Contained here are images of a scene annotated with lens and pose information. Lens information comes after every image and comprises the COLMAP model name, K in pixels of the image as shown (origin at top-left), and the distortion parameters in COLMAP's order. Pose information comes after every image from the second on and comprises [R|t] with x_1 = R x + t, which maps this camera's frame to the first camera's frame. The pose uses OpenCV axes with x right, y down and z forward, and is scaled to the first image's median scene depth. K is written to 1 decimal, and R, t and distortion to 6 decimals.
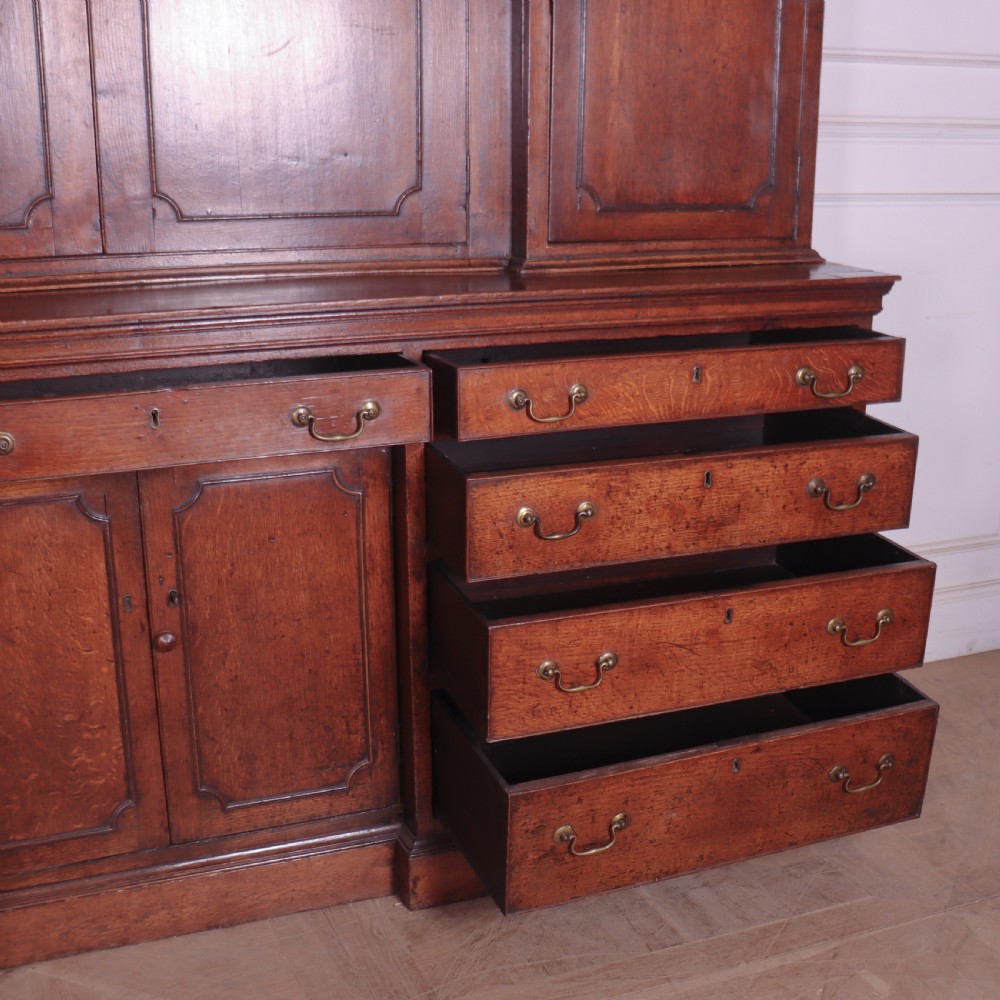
lens RADIAL K [[1526.6, 0, 608.5], [0, 1526.6, 620.9], [0, 0, 1]] dist [-0.138564, 0.000000]
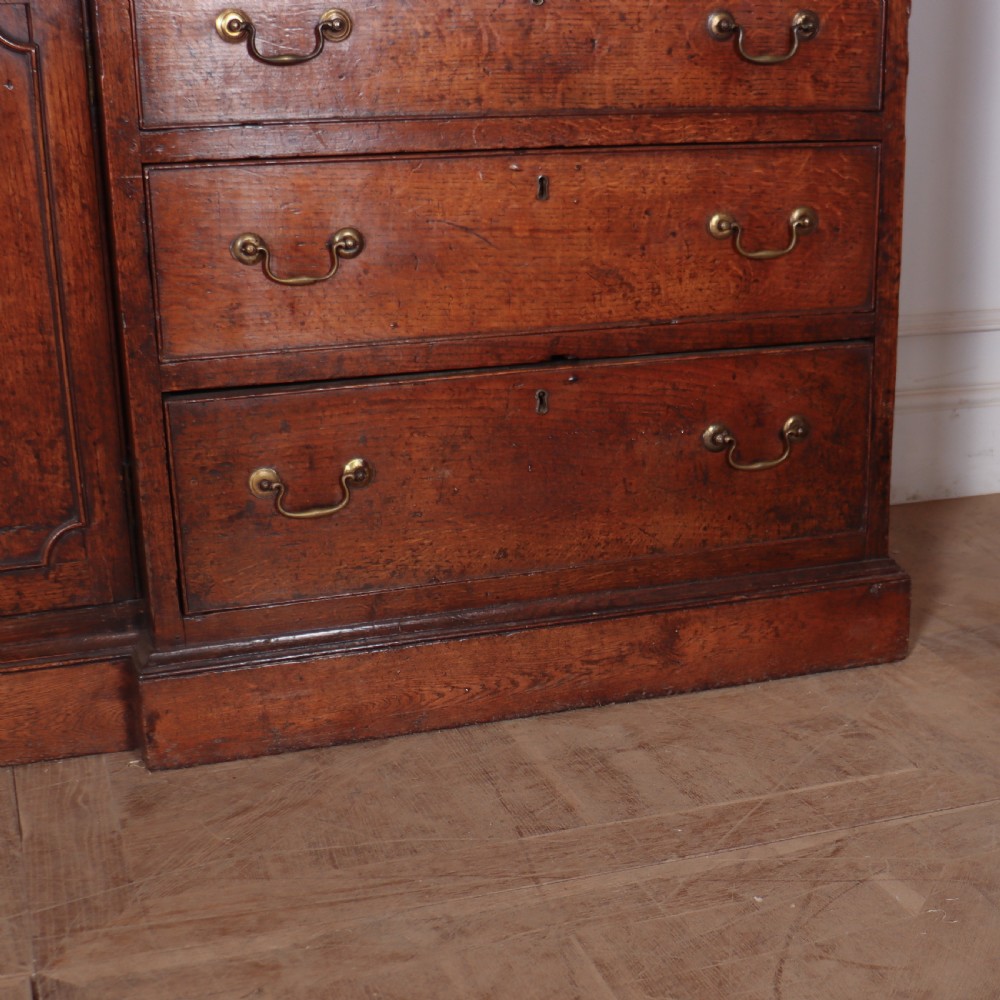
lens RADIAL K [[1679.6, 0, 661.2], [0, 1679.6, 704.7], [0, 0, 1]] dist [-0.138628, 0.000000]
pose [[0.998231, 0.012353, -0.058150, 0.121284], [-0.009691, 0.998902, 0.045842, 0.139458], [0.058652, -0.045197, 0.997255, 0.365009]]
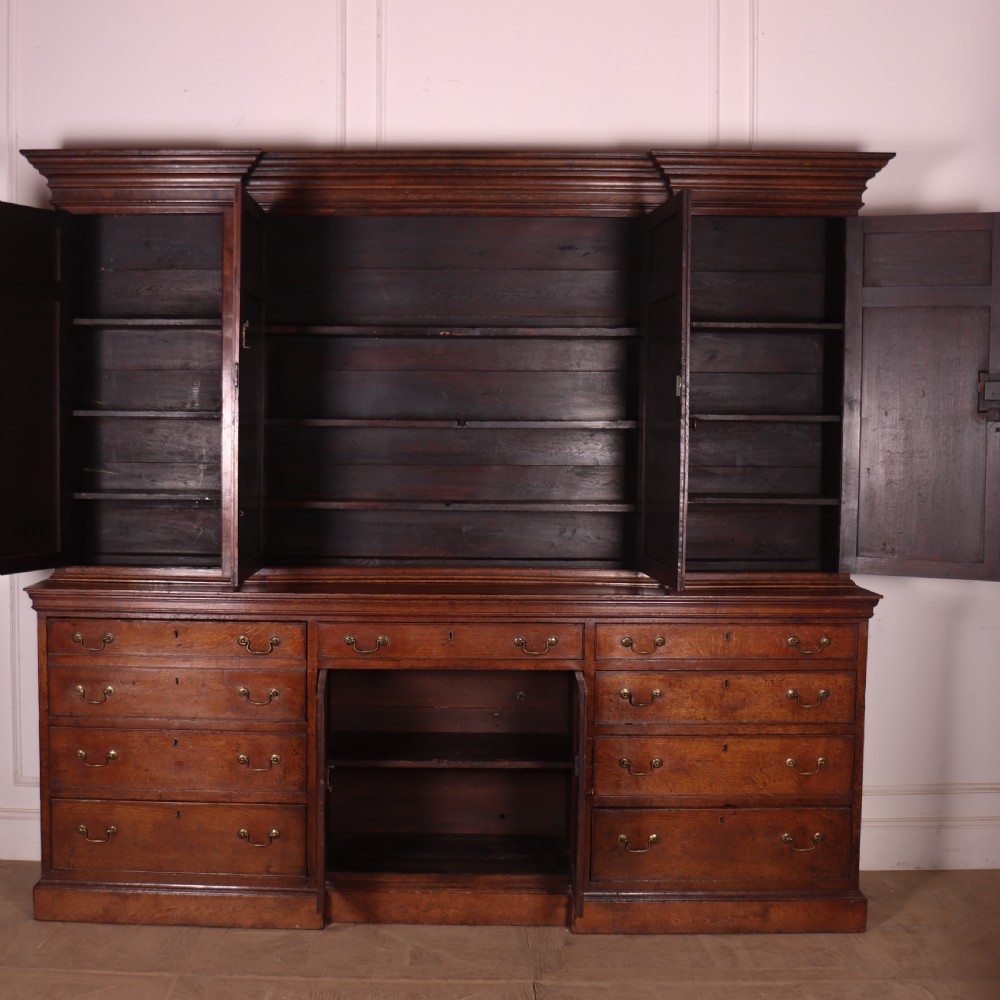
lens RADIAL K [[1568.7, 0, 393.9], [0, 1568.7, 524.3], [0, 0, 1]] dist [-0.146265, 0.000000]
pose [[0.889690, 0.017423, -0.456233, 0.532238], [-0.142755, 0.959785, -0.241730, 0.210954], [0.433674, 0.280194, 0.856398, -0.823426]]
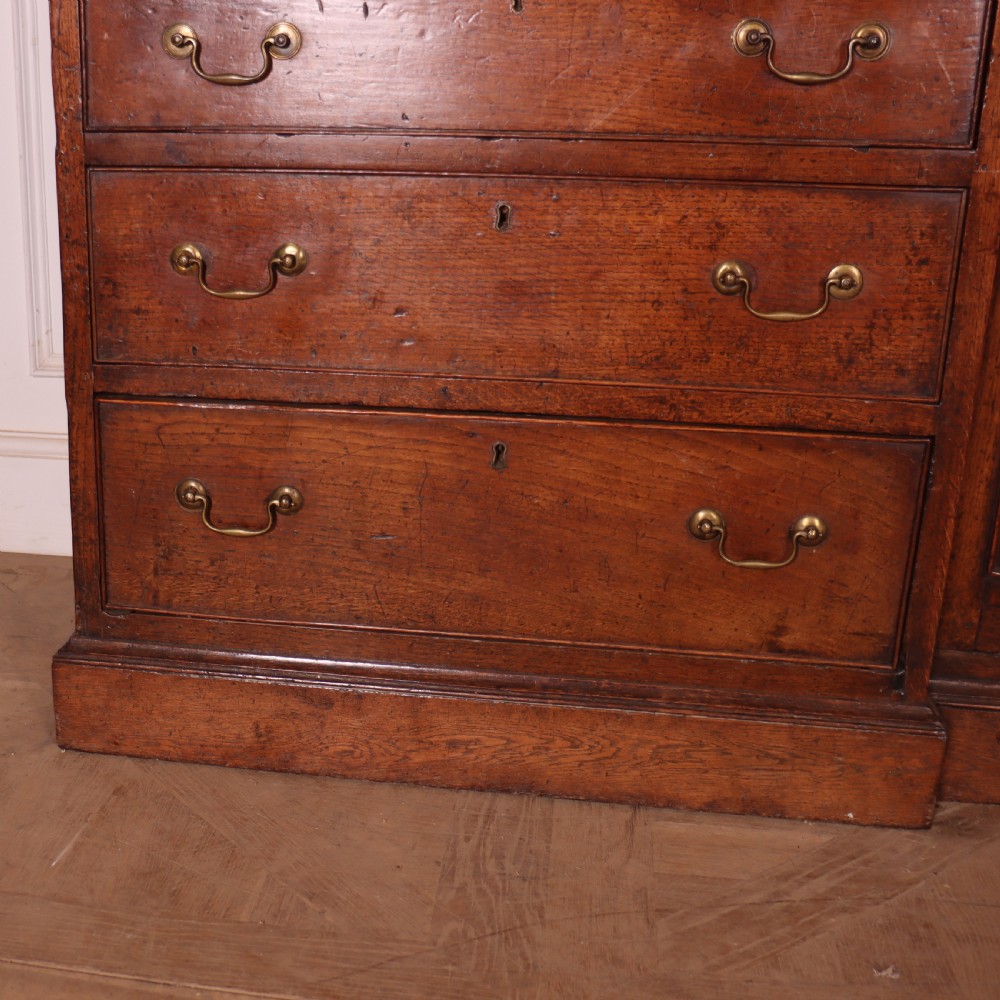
lens RADIAL K [[1477.3, 0, 257.2], [0, 1477.3, 591.6], [0, 0, 1]] dist [-0.119475, 0.000000]
pose [[0.793640, 0.189570, -0.578100, -0.318013], [-0.182016, 0.980678, 0.071704, 0.155380], [0.580522, 0.048316, 0.812810, 0.304265]]
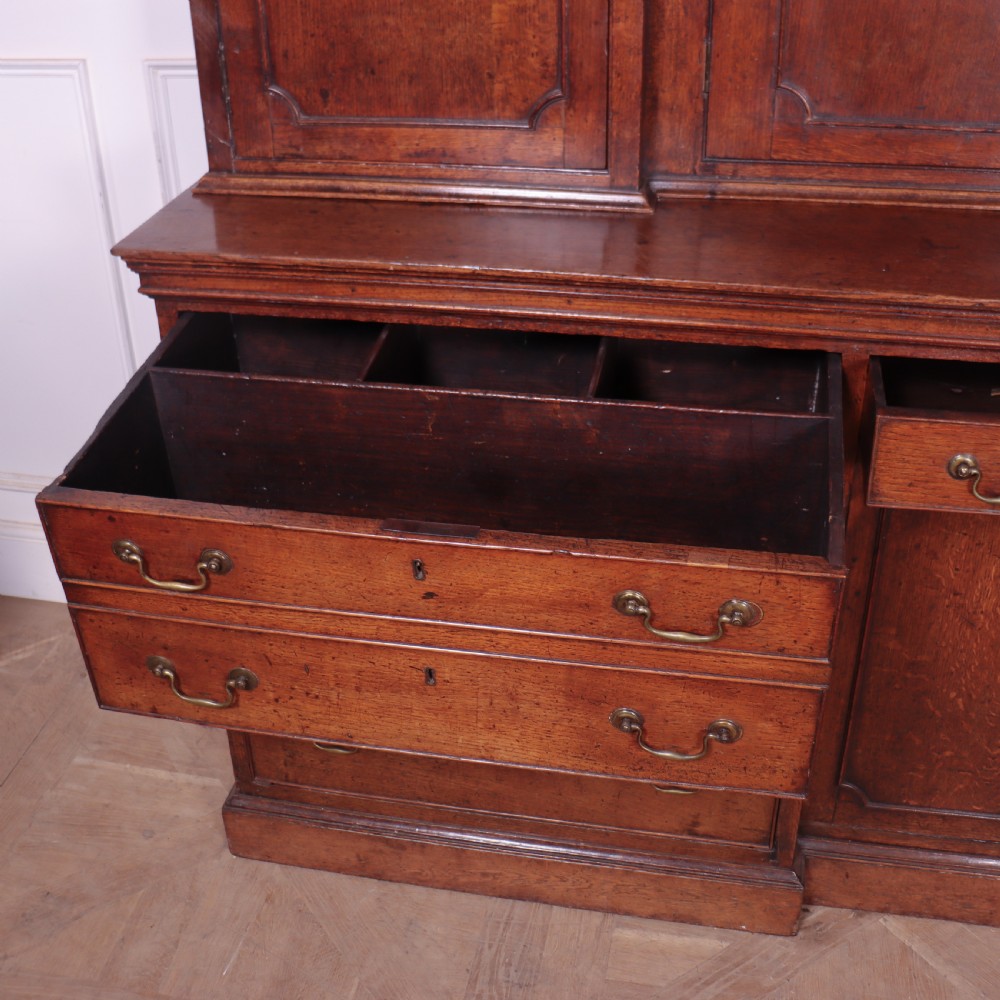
lens RADIAL K [[1266.8, 0, 471.7], [0, 1266.8, 468.5], [0, 0, 1]] dist [-0.128878, 0.000000]
pose [[0.795828, 0.266414, -0.543766, -0.242313], [-0.159437, 0.958517, 0.236274, -0.180096], [0.584156, -0.101337, 0.805291, 0.238937]]
